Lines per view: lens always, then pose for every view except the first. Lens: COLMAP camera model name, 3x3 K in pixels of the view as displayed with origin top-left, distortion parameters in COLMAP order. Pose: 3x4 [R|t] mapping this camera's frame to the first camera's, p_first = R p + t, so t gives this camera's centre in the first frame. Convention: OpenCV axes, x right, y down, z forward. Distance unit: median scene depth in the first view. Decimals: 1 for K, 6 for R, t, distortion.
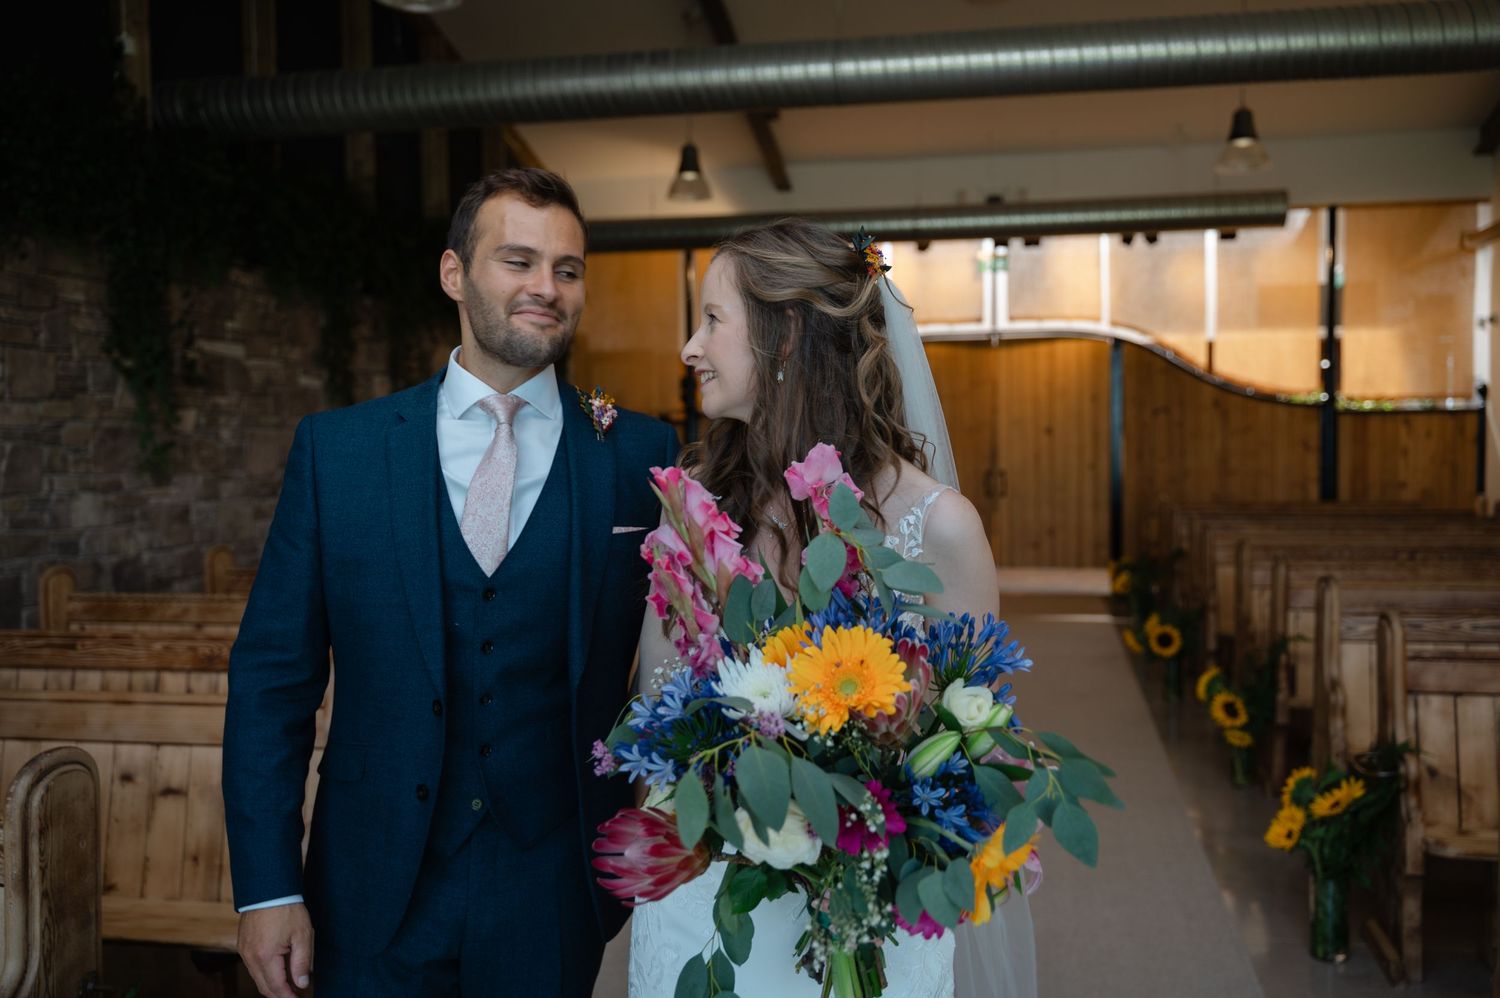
lens RADIAL K [[1343.0, 0, 750.0], [0, 1343.0, 499.0], [0, 0, 1]] dist [0.001587, 0.001468]
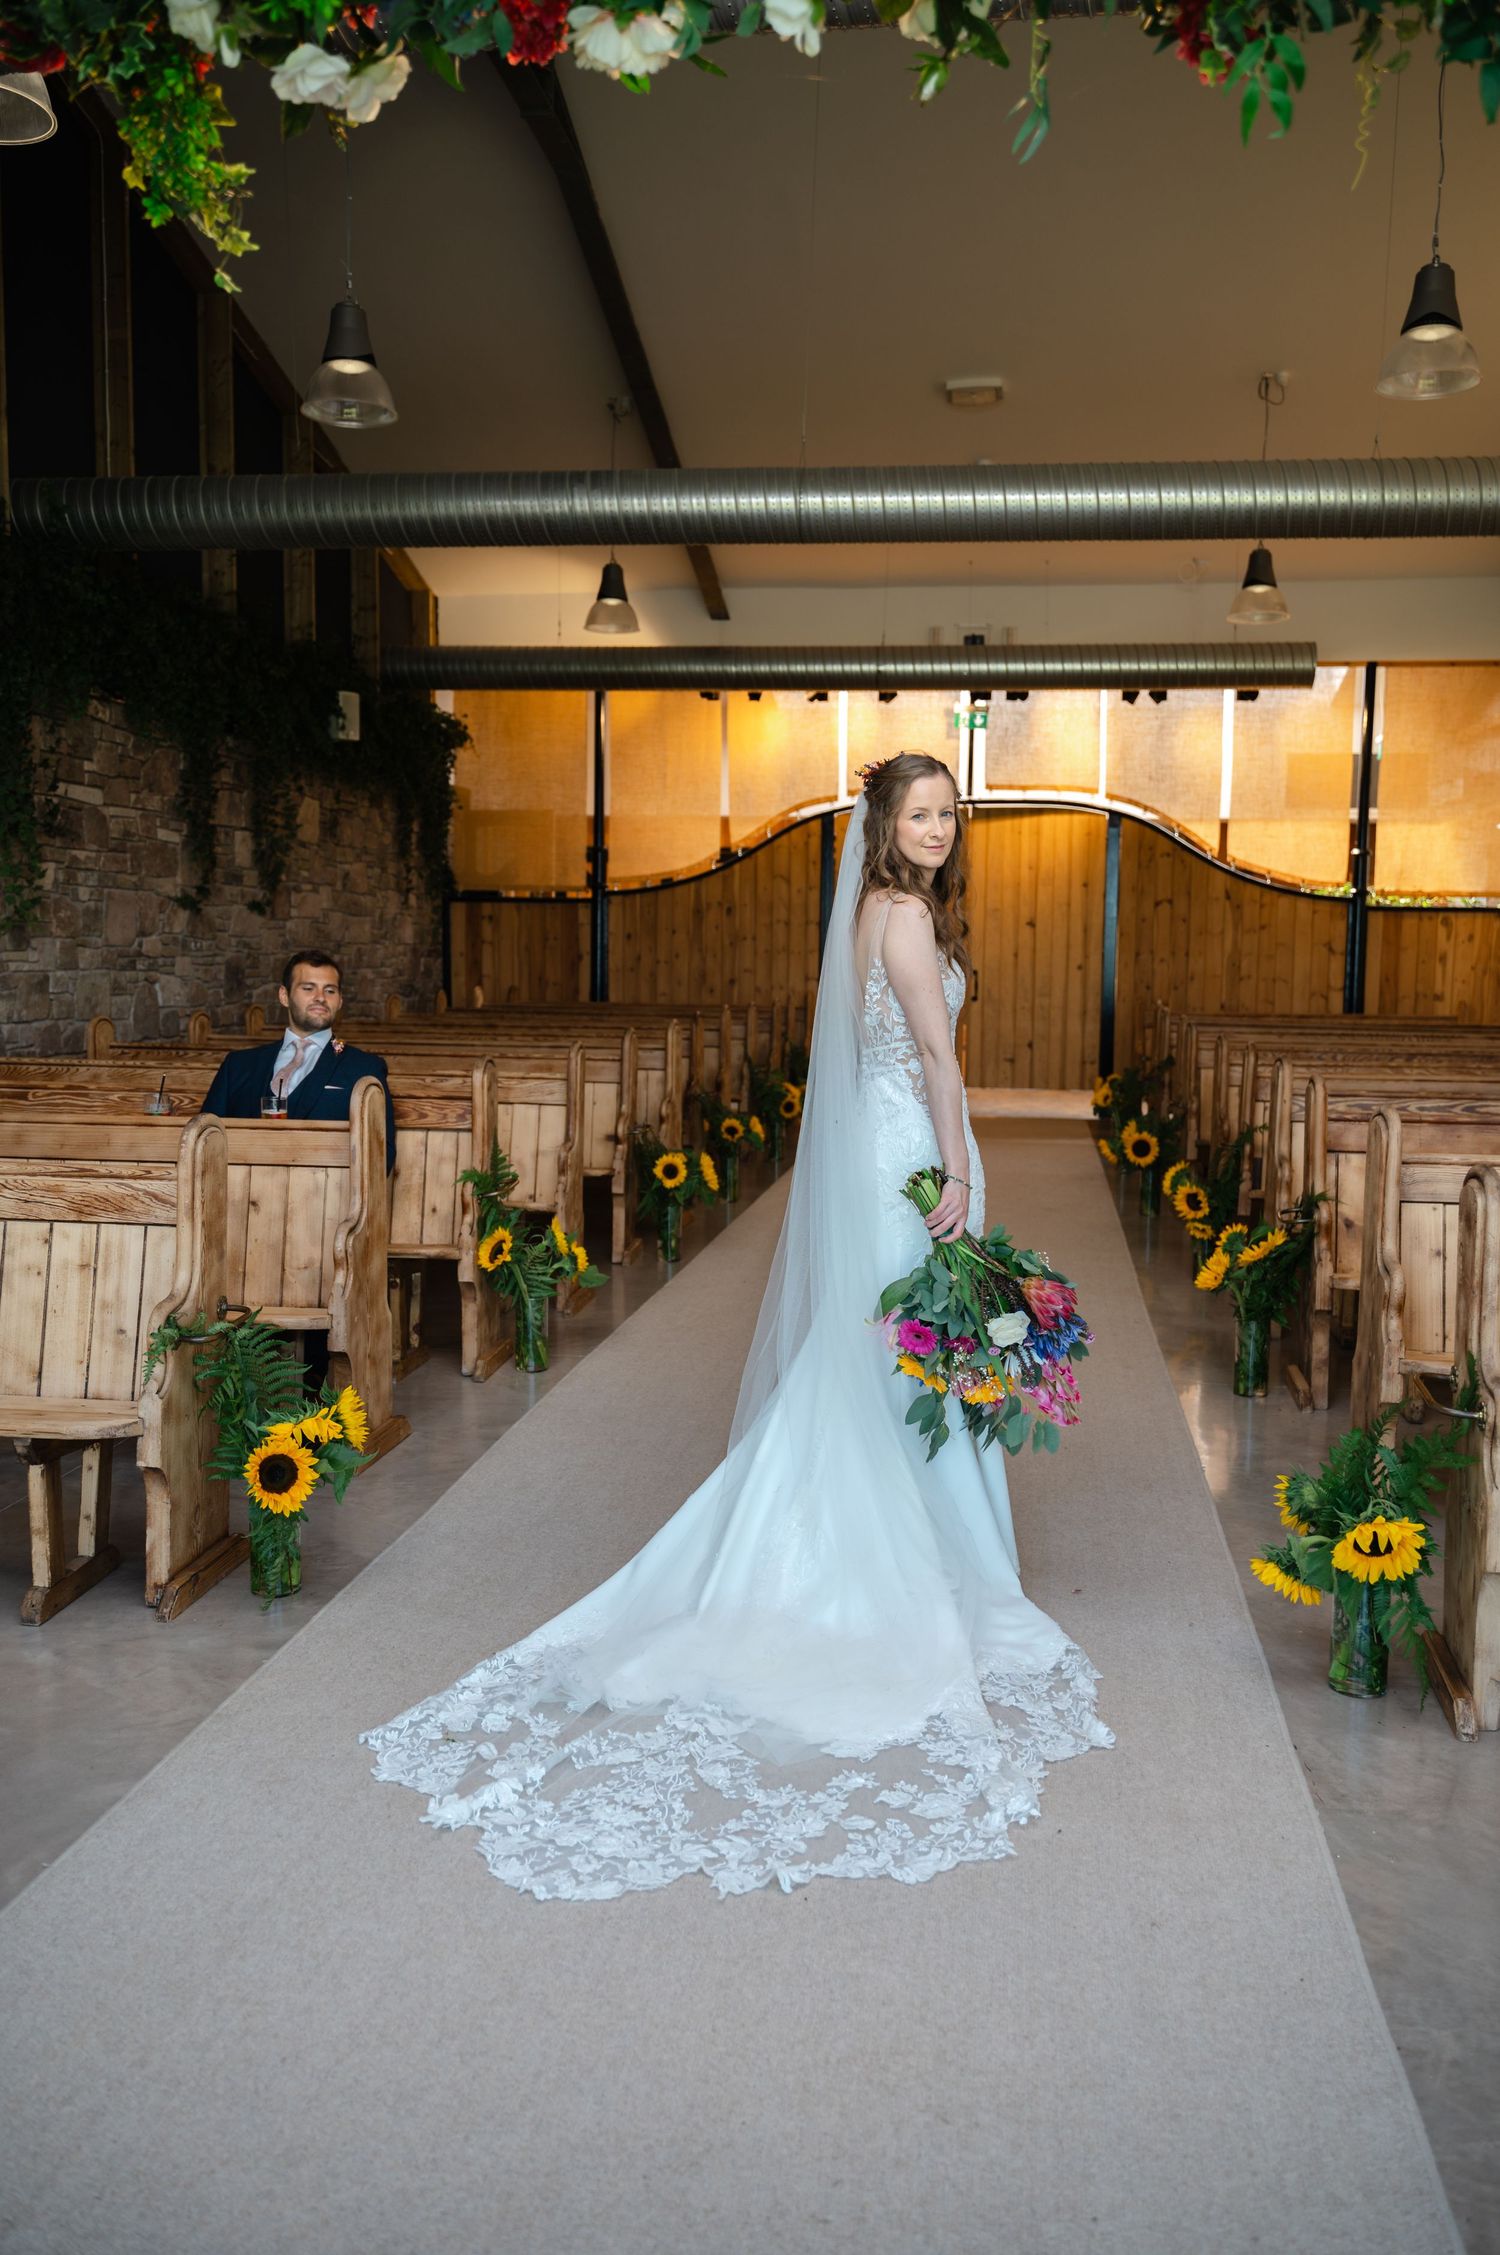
lens RADIAL K [[1951.1, 0, 750.0], [0, 1951.1, 1127.5], [0, 0, 1]] dist [0.049707, -0.065312]
pose [[0.997557, 0.019476, 0.067093, -0.037902], [-0.022544, 0.998721, 0.045267, 0.030434], [-0.066125, -0.046669, 0.996719, -0.252234]]
